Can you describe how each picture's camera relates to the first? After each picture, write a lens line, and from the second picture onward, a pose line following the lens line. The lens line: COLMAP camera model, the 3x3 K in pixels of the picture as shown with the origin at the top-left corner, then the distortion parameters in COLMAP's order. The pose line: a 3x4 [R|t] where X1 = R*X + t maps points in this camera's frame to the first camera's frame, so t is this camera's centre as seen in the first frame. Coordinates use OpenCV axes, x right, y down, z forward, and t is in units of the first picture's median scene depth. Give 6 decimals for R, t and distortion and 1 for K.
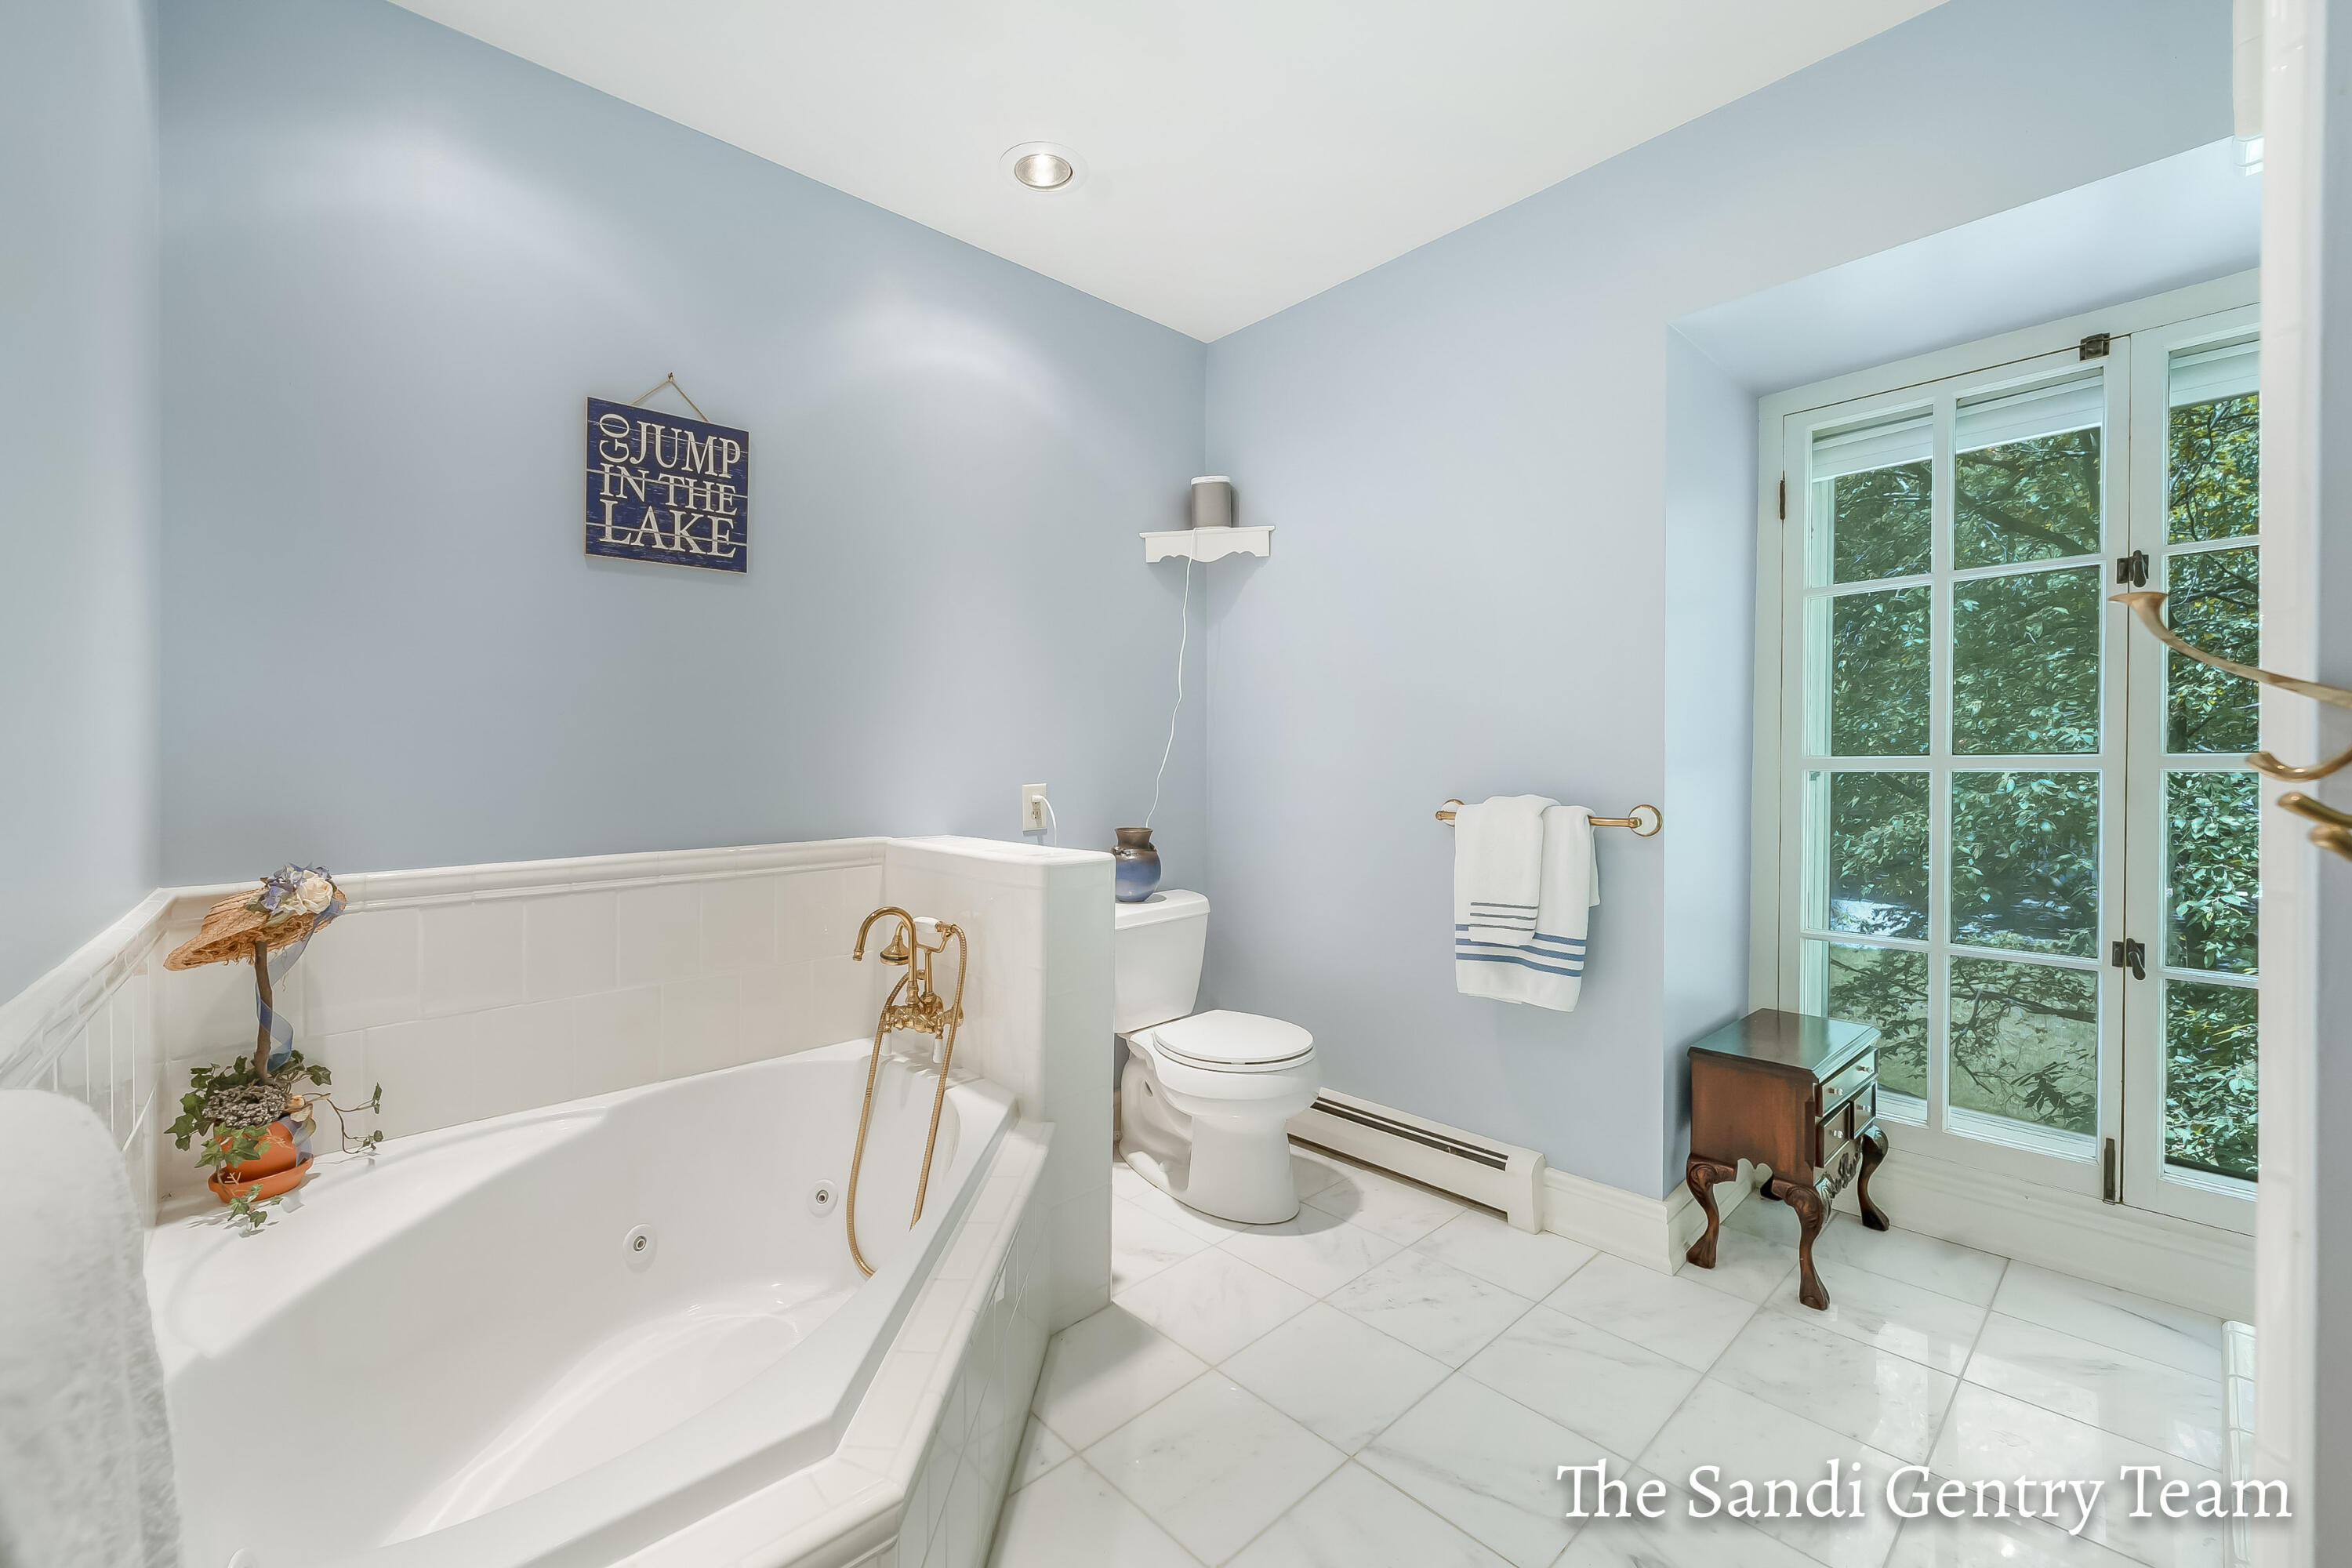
lens RADIAL K [[956.6, 0, 1138.9], [0, 956.6, 775.4], [0, 0, 1]] dist [0.001374, -0.000706]
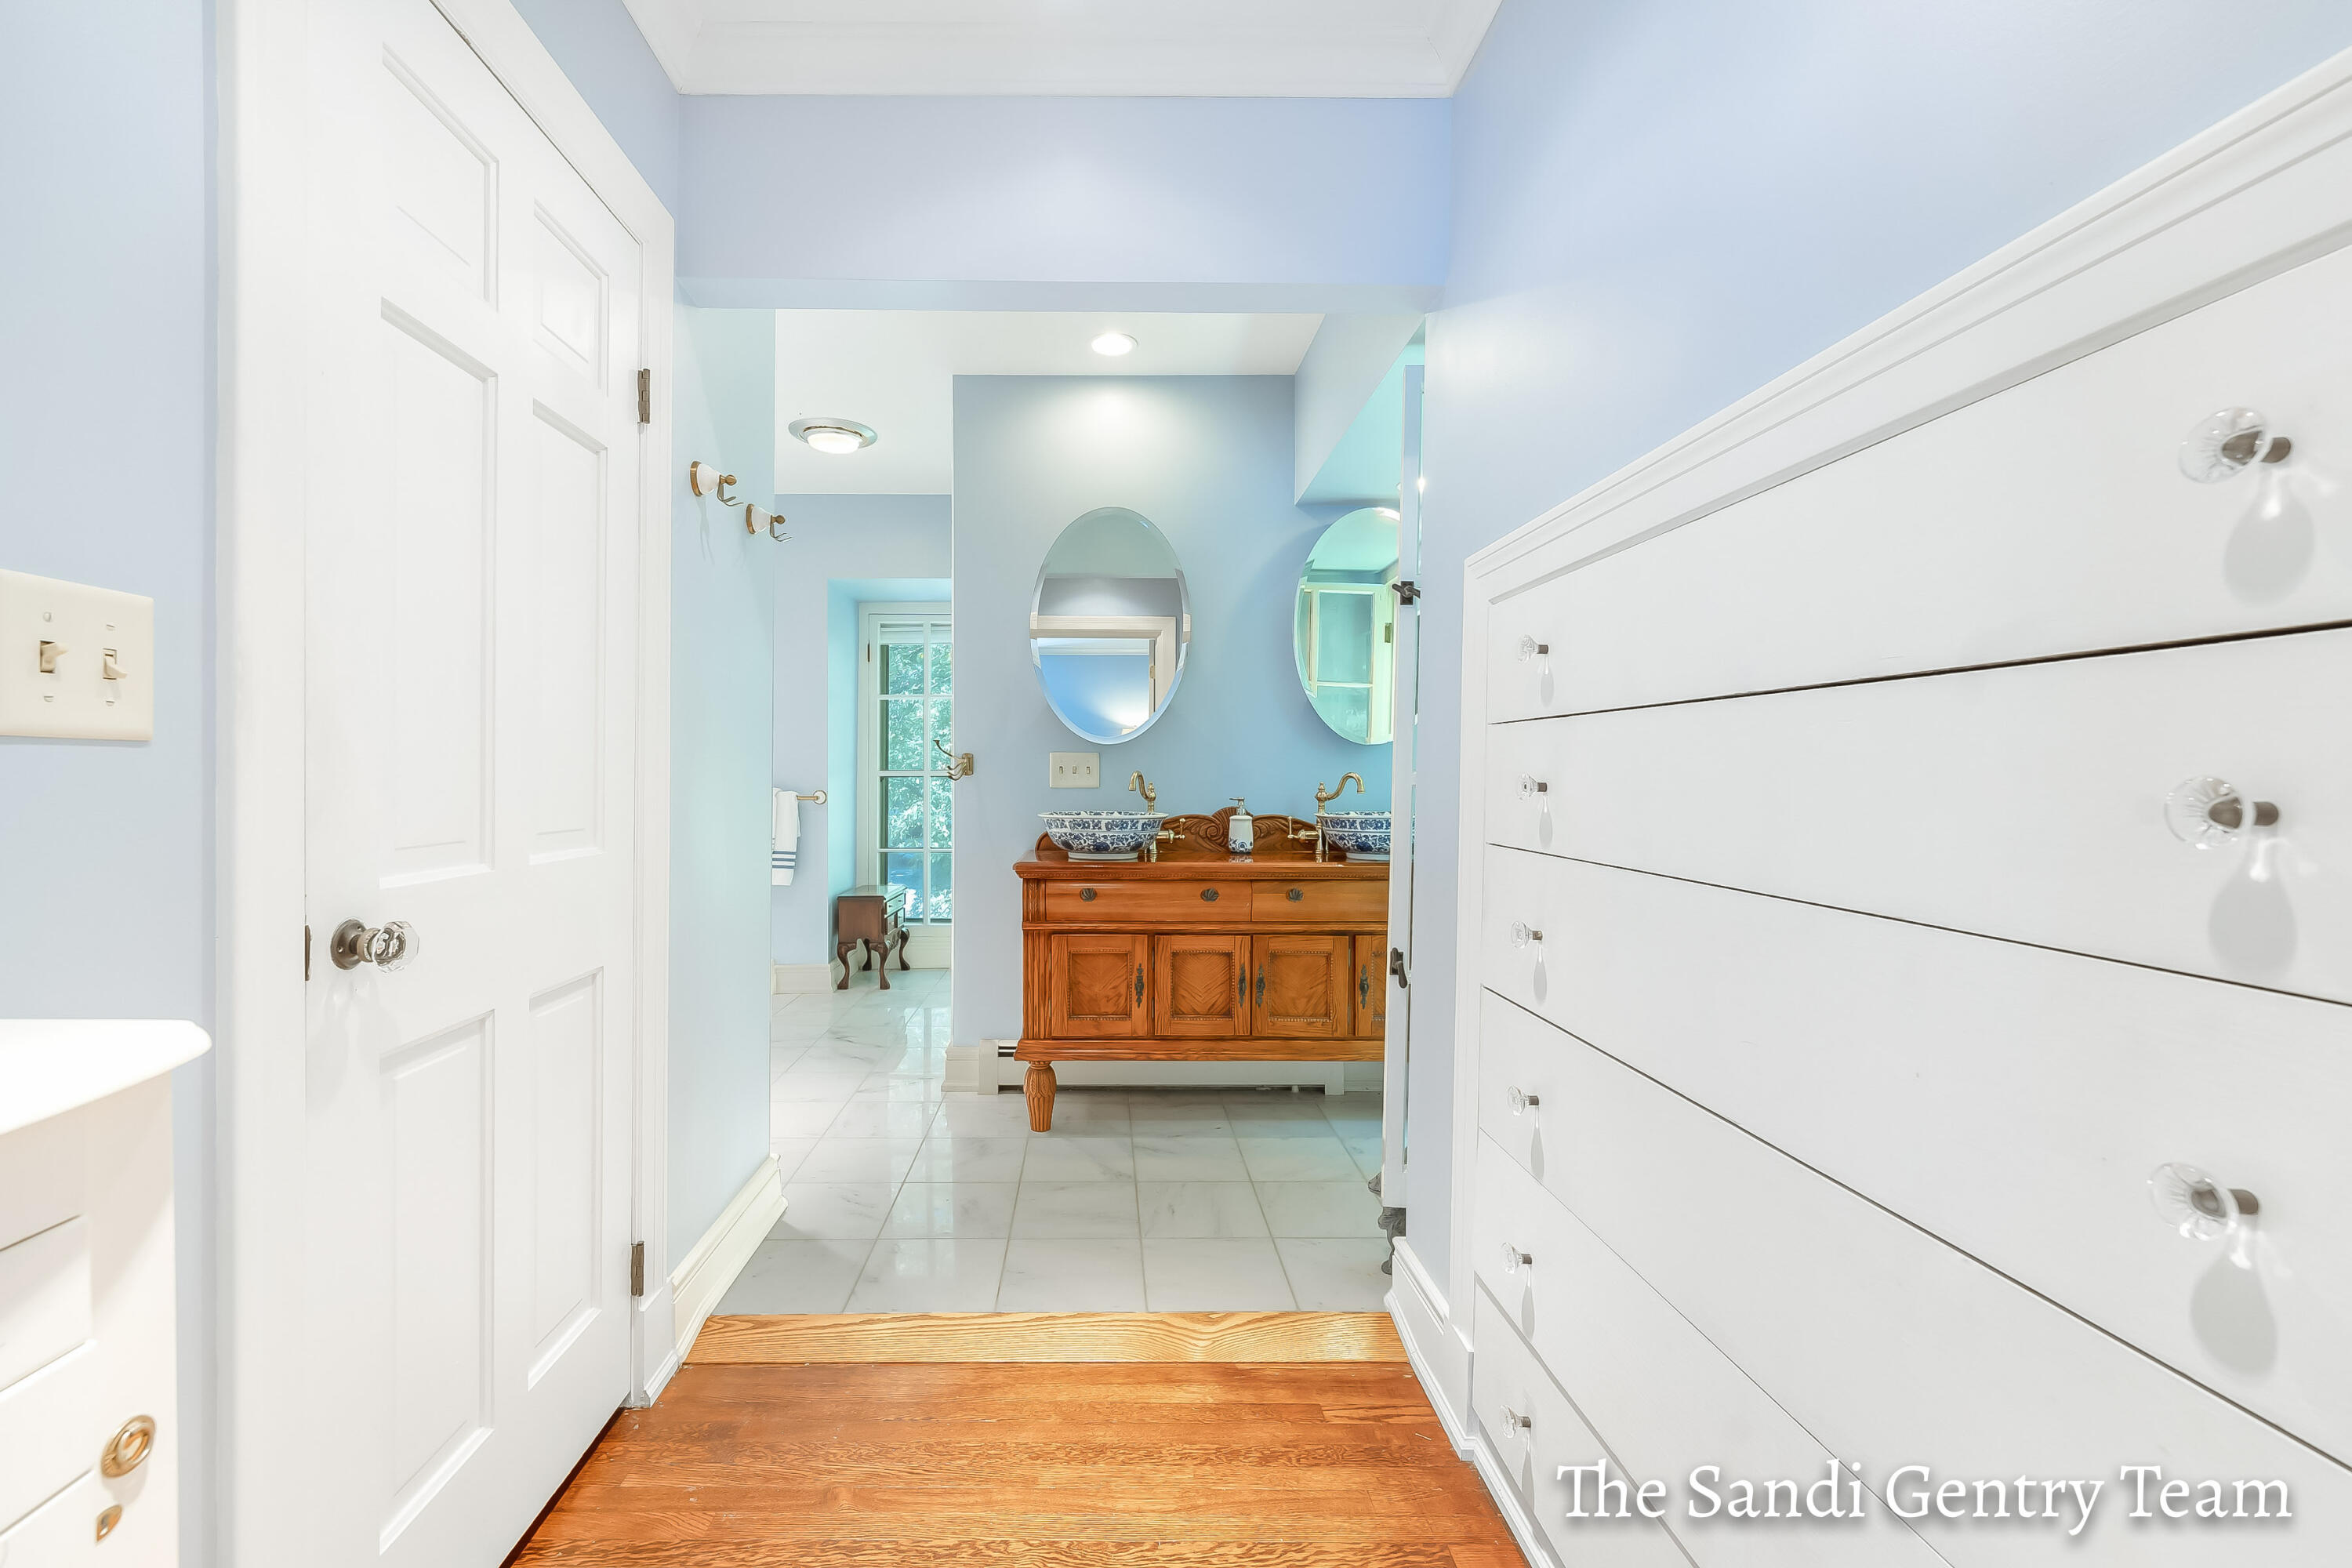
lens RADIAL K [[956.6, 0, 1173.8], [0, 956.6, 791.5], [0, 0, 1]] dist [0.001374, -0.000706]
pose [[0.599636, -0.000349, 0.800273, -0.771341], [0.008076, 0.999952, -0.005615, 0.052164], [-0.800232, 0.009830, 0.599610, -1.014616]]
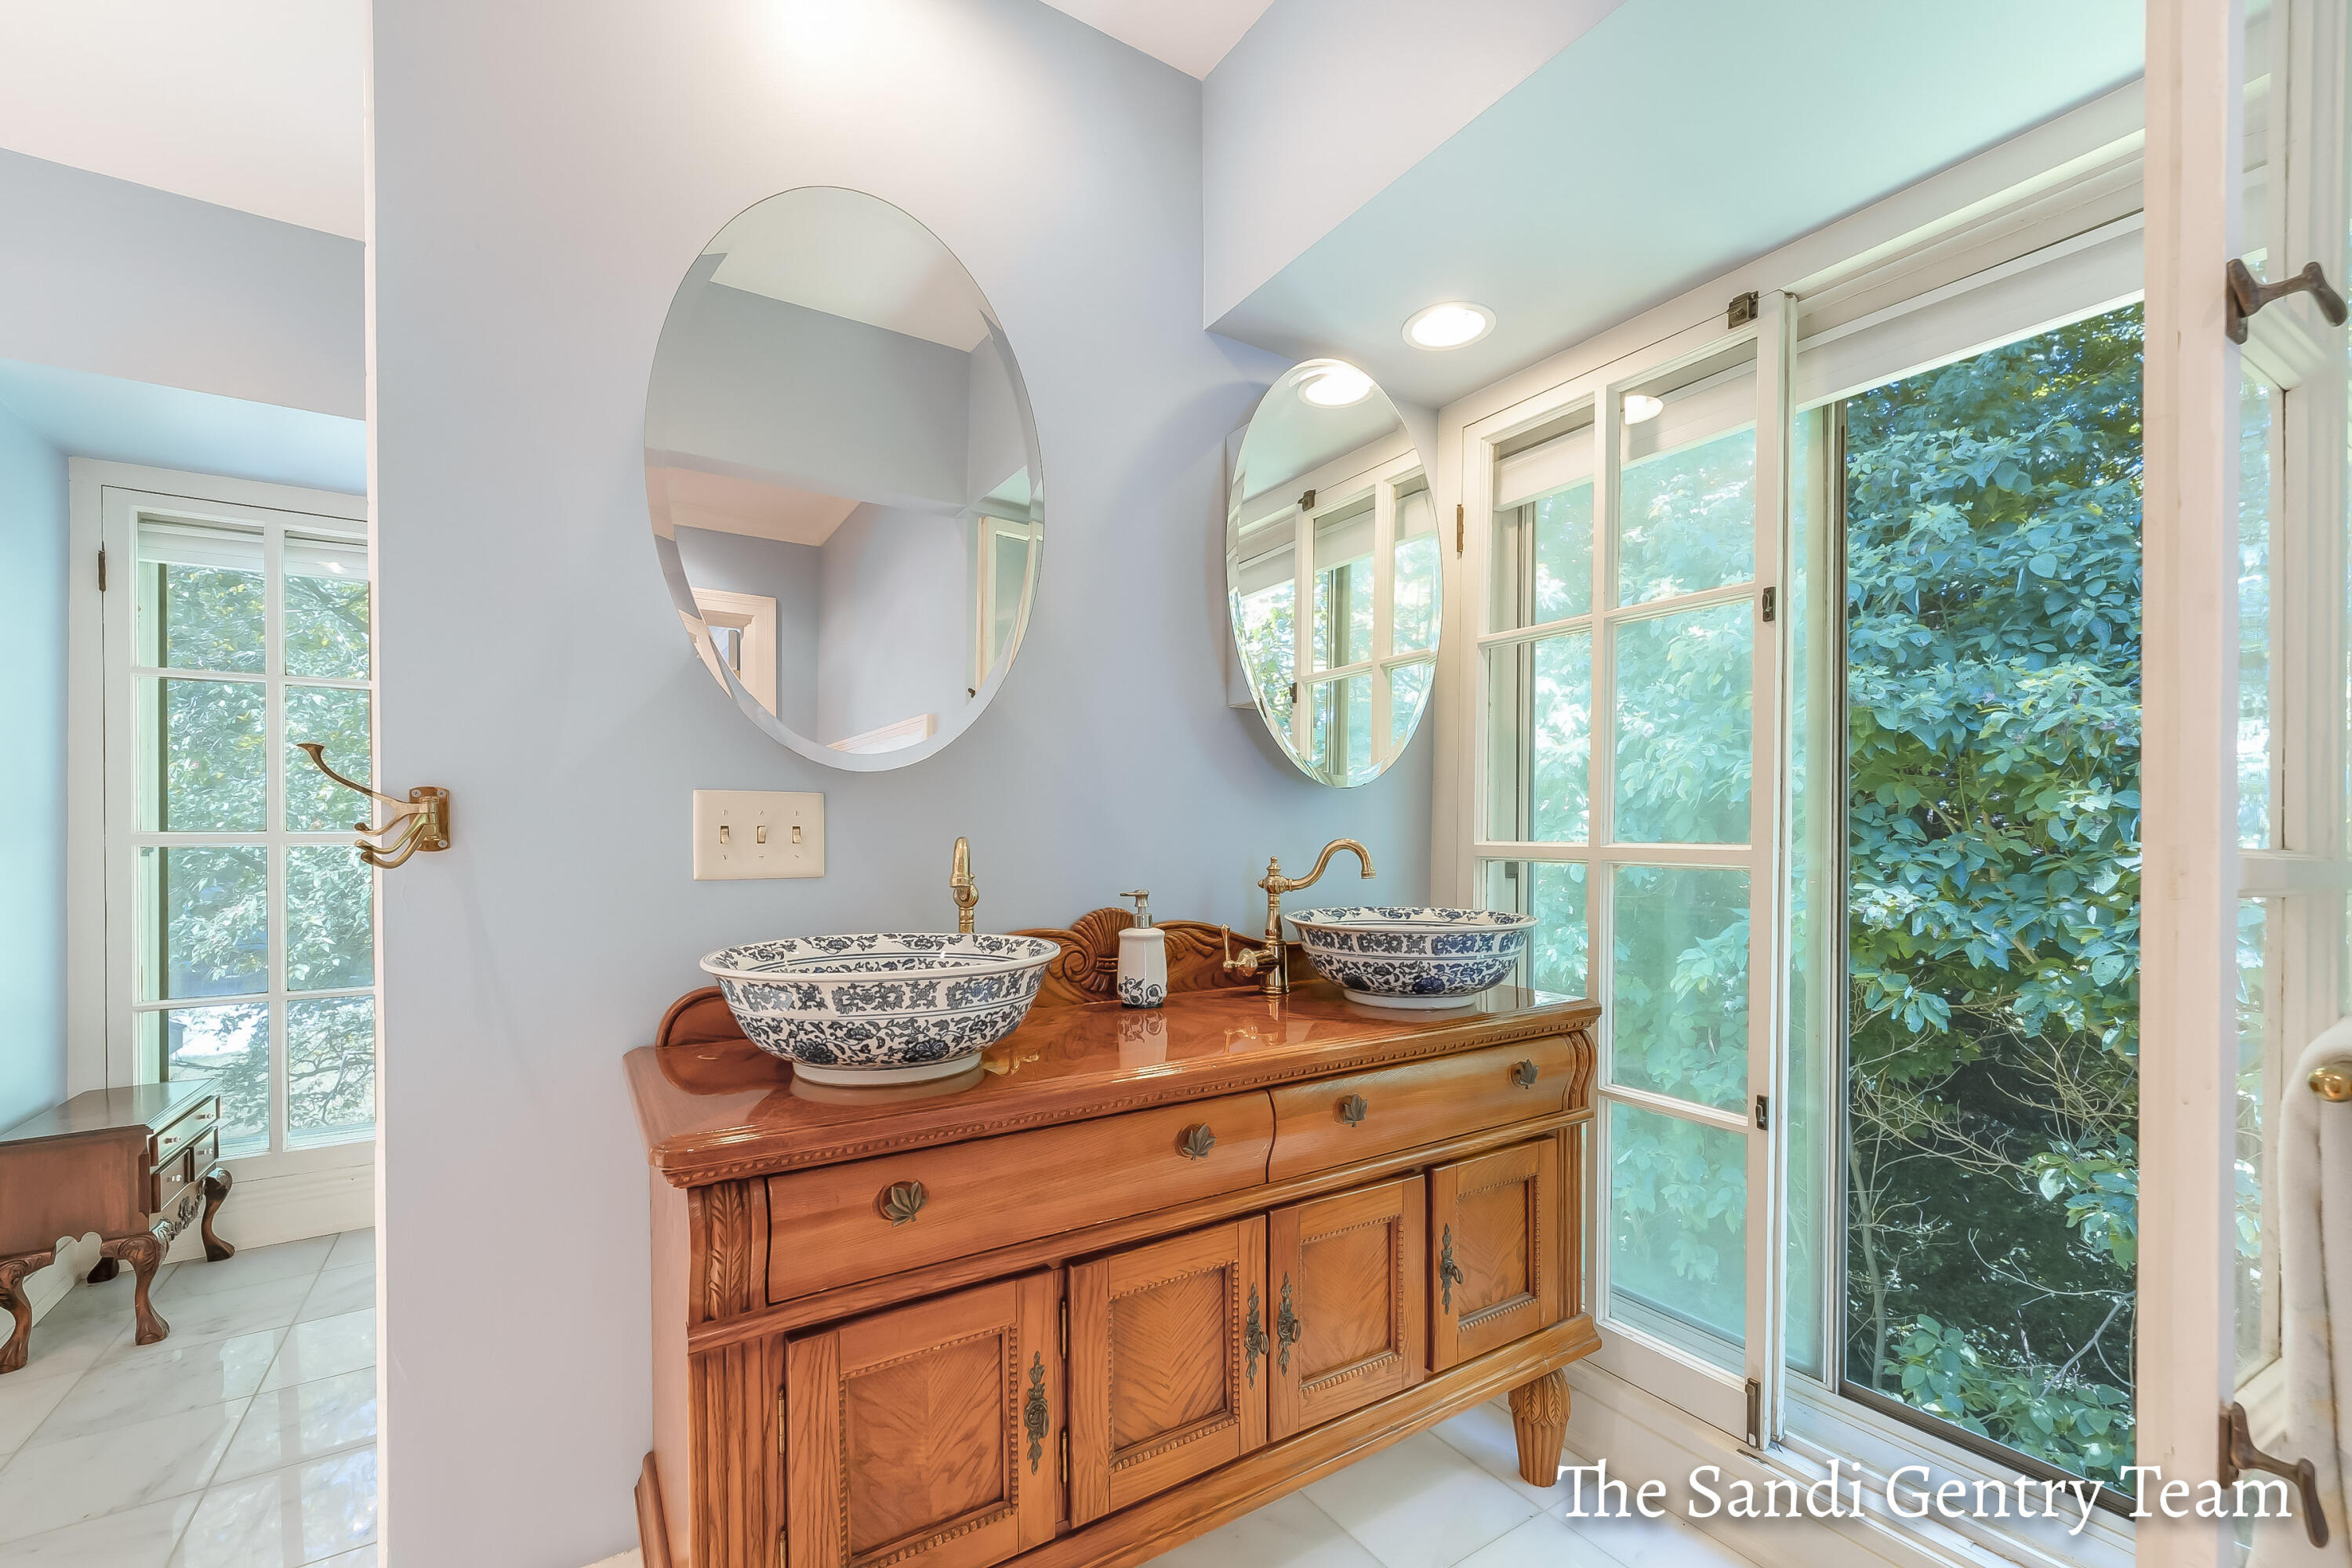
lens RADIAL K [[956.6, 0, 1185.6], [0, 956.6, 852.0], [0, 0, 1]] dist [0.001374, -0.000706]
pose [[0.138478, -0.005768, 0.990349, -0.175941], [0.017292, 0.999845, 0.003406, 0.019924], [-0.990215, 0.016654, 0.138556, -0.277069]]
